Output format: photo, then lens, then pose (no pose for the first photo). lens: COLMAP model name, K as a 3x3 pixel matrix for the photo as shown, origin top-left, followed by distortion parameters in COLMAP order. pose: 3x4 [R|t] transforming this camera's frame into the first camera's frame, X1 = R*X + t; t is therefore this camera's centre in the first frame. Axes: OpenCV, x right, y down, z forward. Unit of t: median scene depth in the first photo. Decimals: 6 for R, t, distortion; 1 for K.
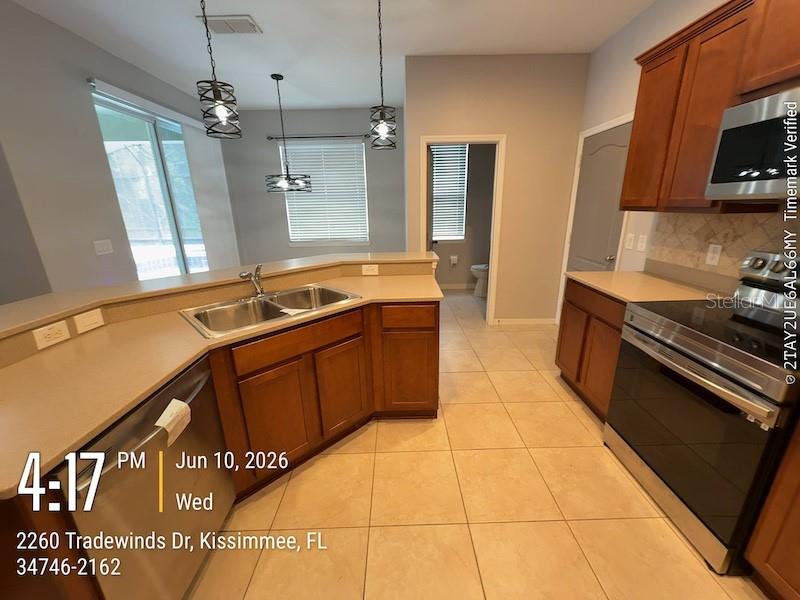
lens RADIAL K [[318.1, 0, 402.5], [0, 318.1, 299.8], [0, 0, 1]] dist [0.003286, 0.000040]
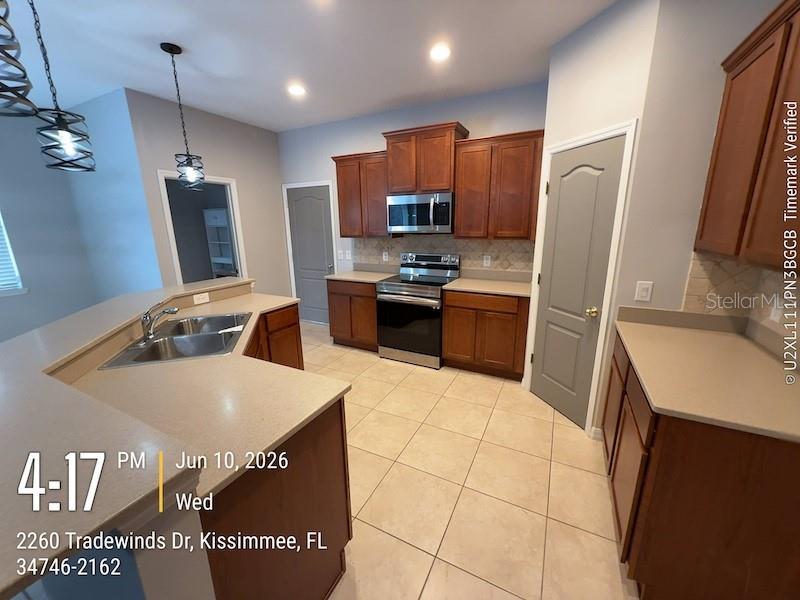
lens RADIAL K [[318.1, 0, 400.8], [0, 318.1, 300.0], [0, 0, 1]] dist [0.003286, 0.000040]
pose [[0.474793, -0.198492, 0.857422, -0.813260], [0.258713, 0.962669, 0.079596, -0.001719], [-0.841213, 0.184035, 0.508422, -0.123394]]
